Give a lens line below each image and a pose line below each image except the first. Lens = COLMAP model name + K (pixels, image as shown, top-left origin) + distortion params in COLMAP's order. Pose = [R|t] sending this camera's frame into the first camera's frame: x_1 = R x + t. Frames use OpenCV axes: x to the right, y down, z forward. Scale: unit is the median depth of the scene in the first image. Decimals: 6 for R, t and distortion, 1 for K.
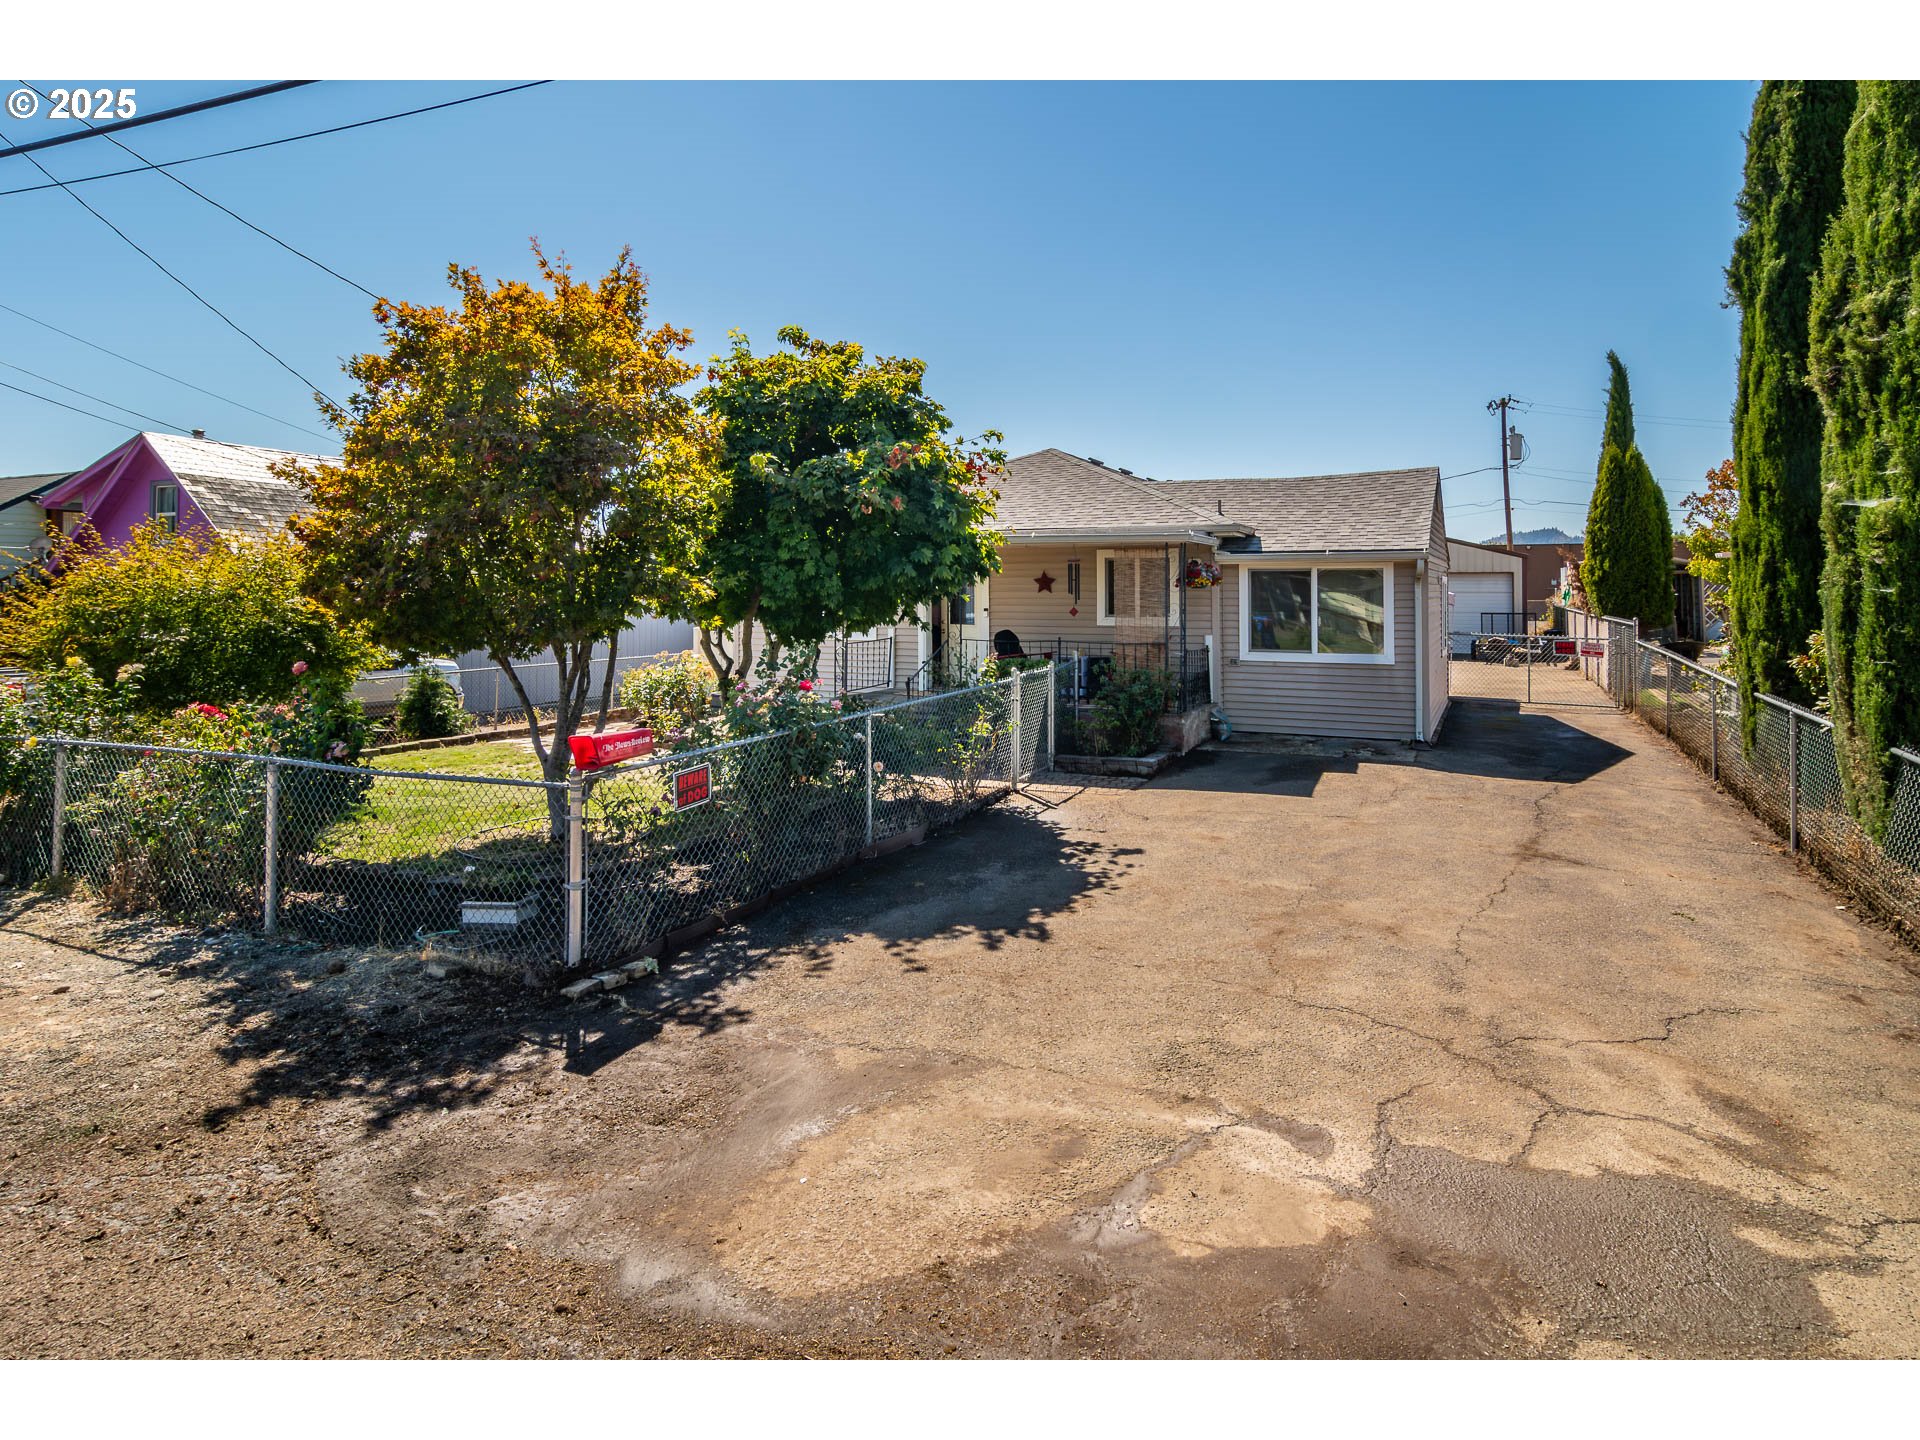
lens RADIAL K [[1098.8, 0, 948.1], [0, 1098.8, 563.2], [0, 0, 1]] dist [-0.001974, 0.002575]
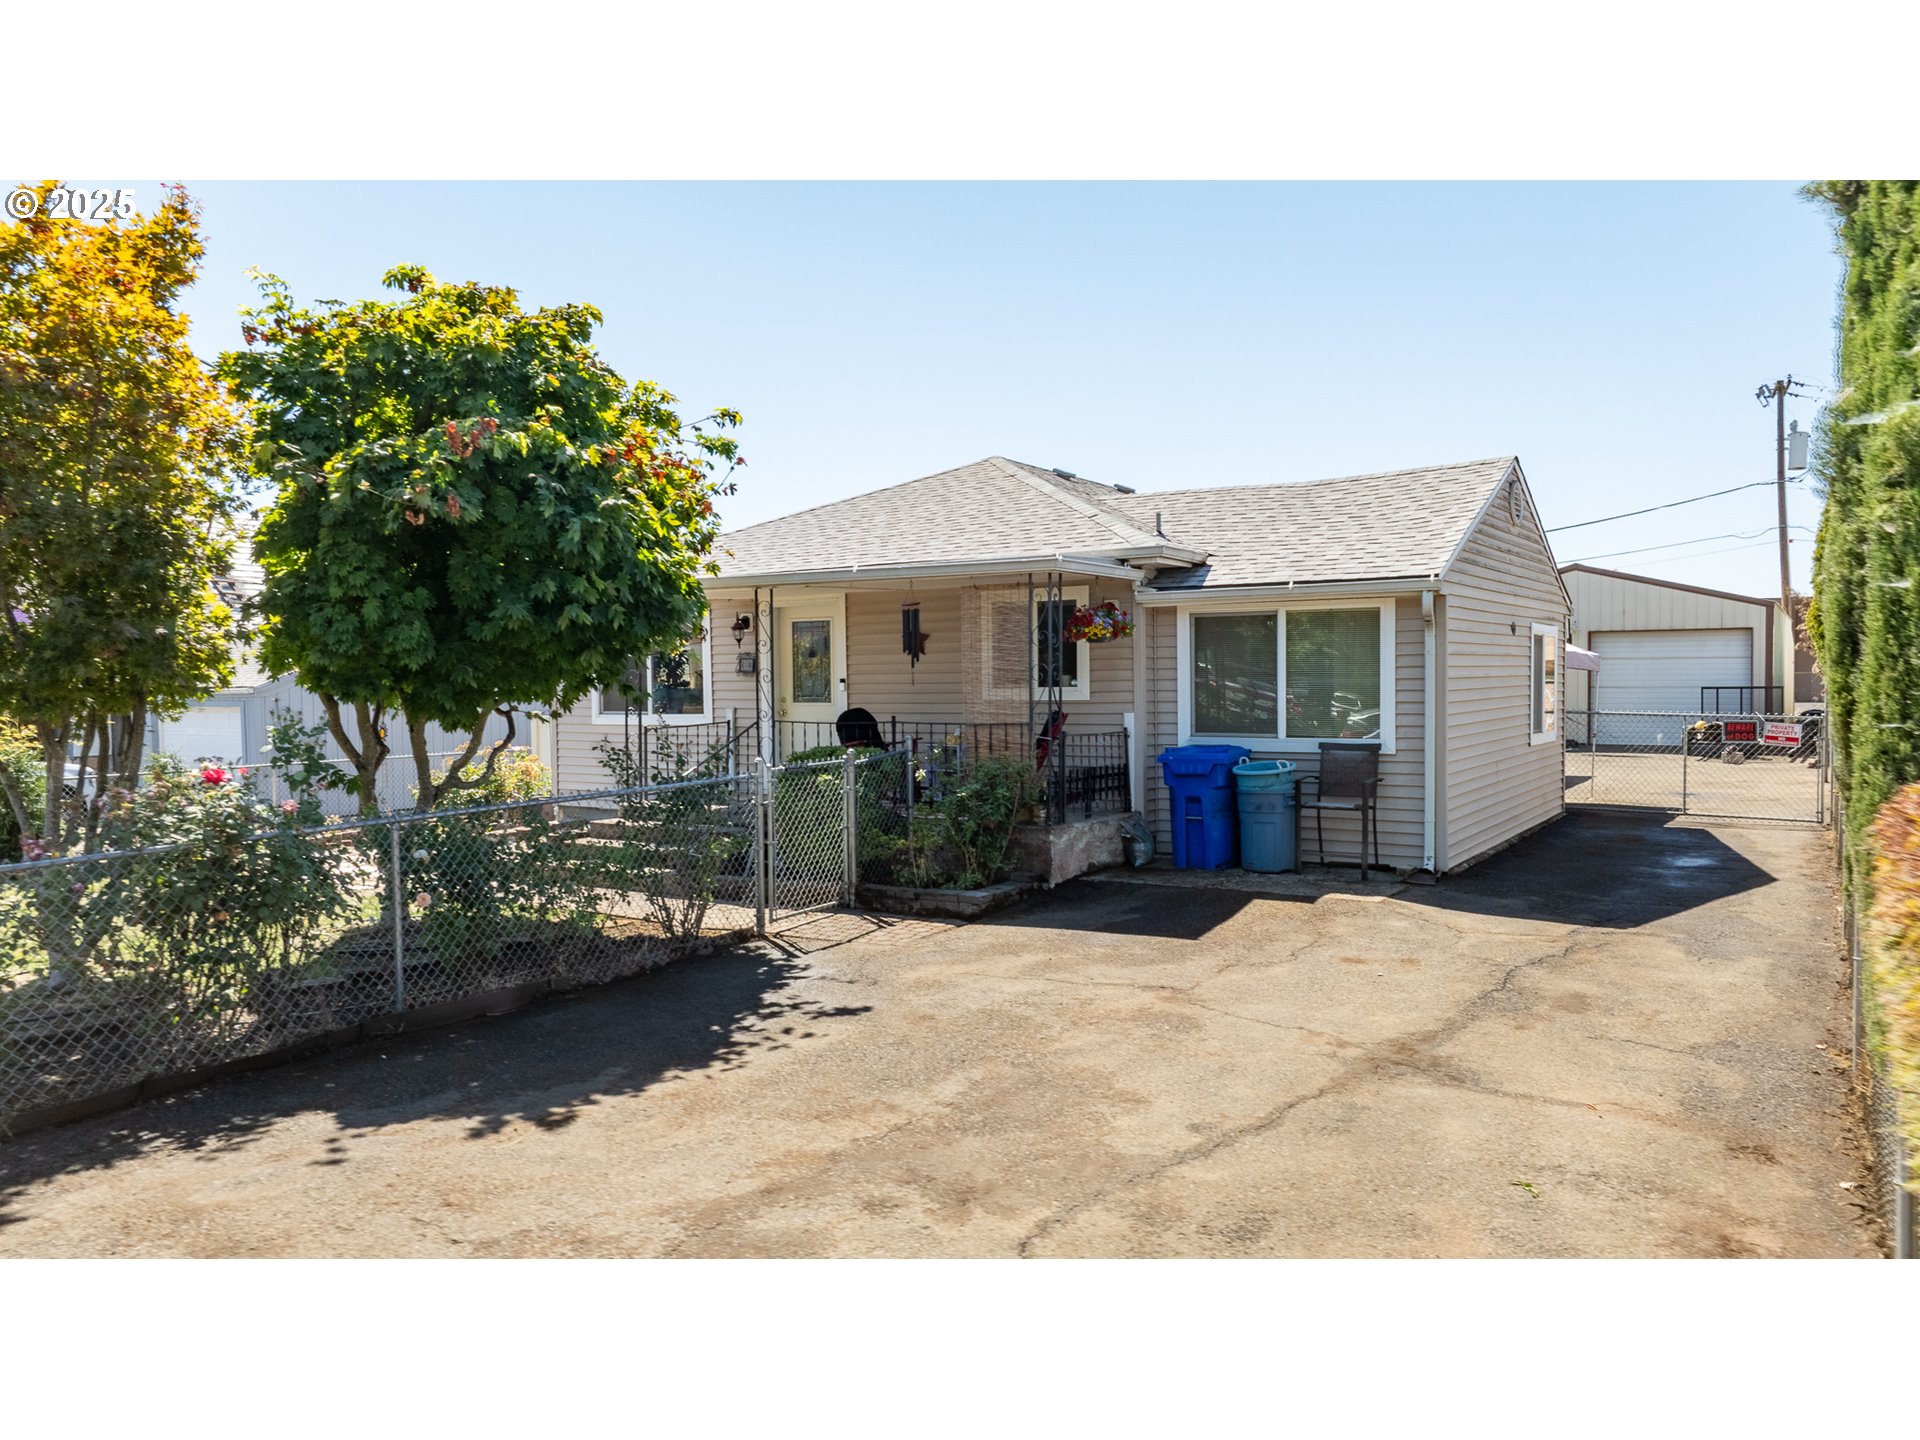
lens RADIAL K [[1345.7, 0, 962.9], [0, 1345.7, 719.3], [0, 0, 1]] dist [-0.013162, -0.002048]
pose [[0.988777, -0.006746, -0.149249, 0.278542], [0.014913, 0.998447, 0.053669, 0.025402], [0.148655, -0.055293, 0.987342, 0.174439]]
